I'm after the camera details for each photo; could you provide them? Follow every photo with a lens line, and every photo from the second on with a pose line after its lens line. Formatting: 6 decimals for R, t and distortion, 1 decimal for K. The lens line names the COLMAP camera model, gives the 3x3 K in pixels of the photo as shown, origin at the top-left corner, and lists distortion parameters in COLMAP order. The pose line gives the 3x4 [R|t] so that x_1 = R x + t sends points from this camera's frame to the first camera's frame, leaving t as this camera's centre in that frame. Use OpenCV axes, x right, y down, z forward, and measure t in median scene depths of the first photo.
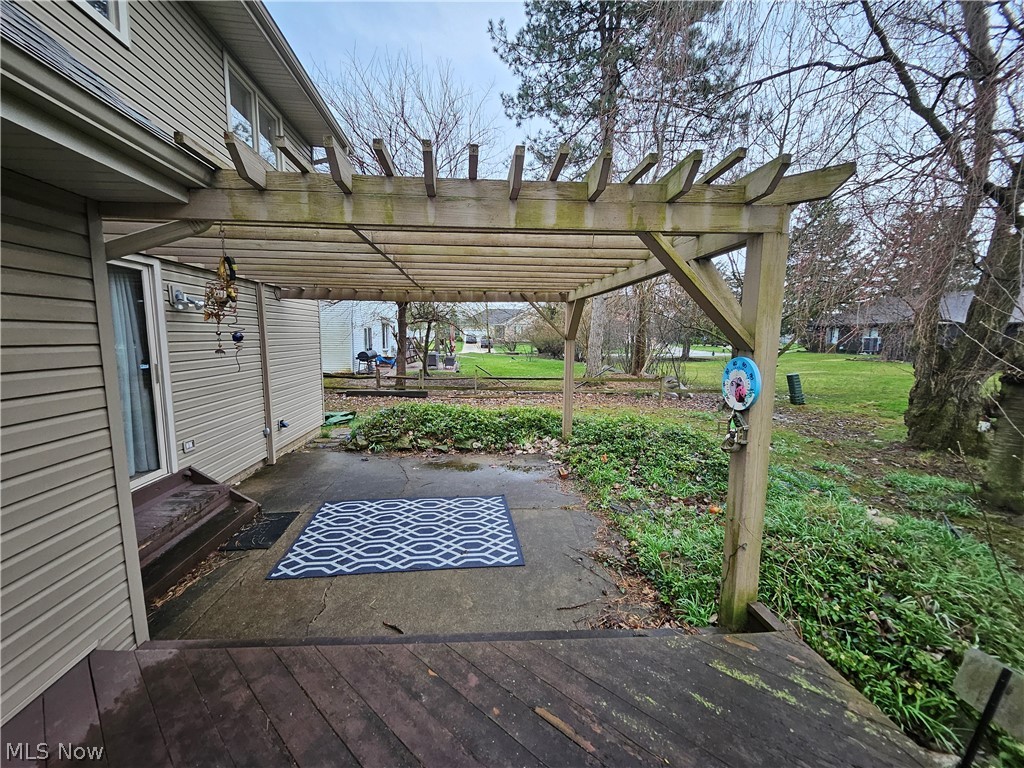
lens RADIAL K [[401.9, 0, 510.9], [0, 401.9, 382.1], [0, 0, 1]] dist [0.002431, -0.001771]
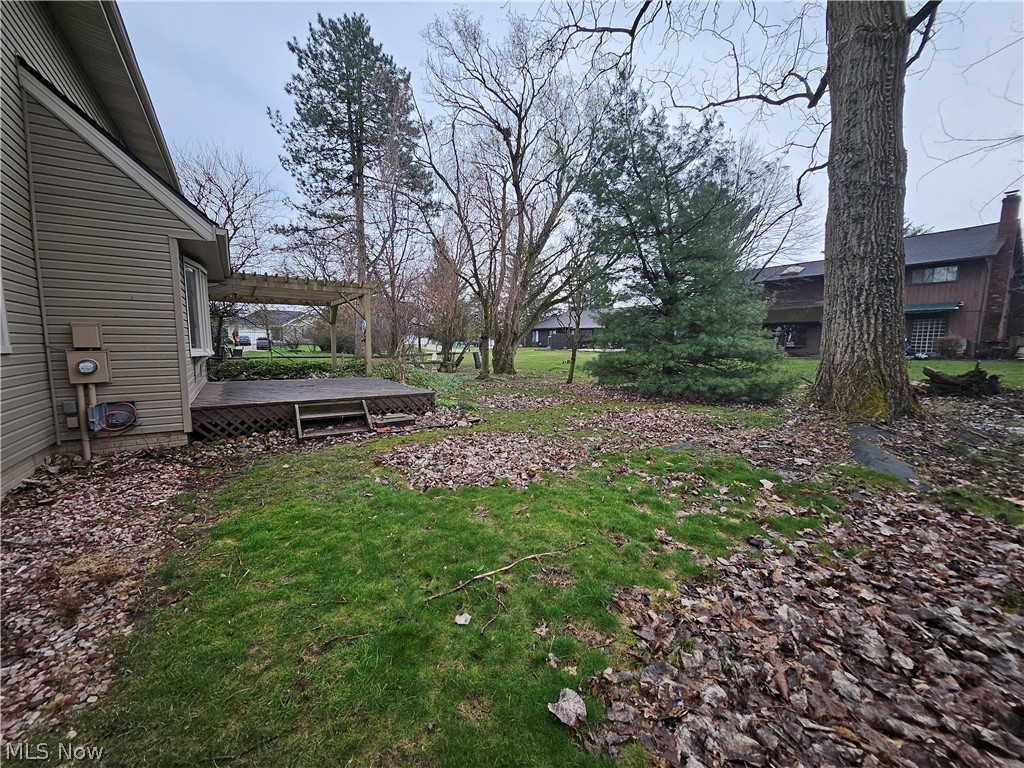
lens RADIAL K [[401.9, 0, 505.3], [0, 401.9, 384.2], [0, 0, 1]] dist [0.002431, -0.001771]
pose [[0.880809, -0.051500, 0.470663, -0.063690], [0.055878, 0.998427, 0.004676, 0.236823], [-0.470163, 0.022181, 0.882301, -1.218948]]
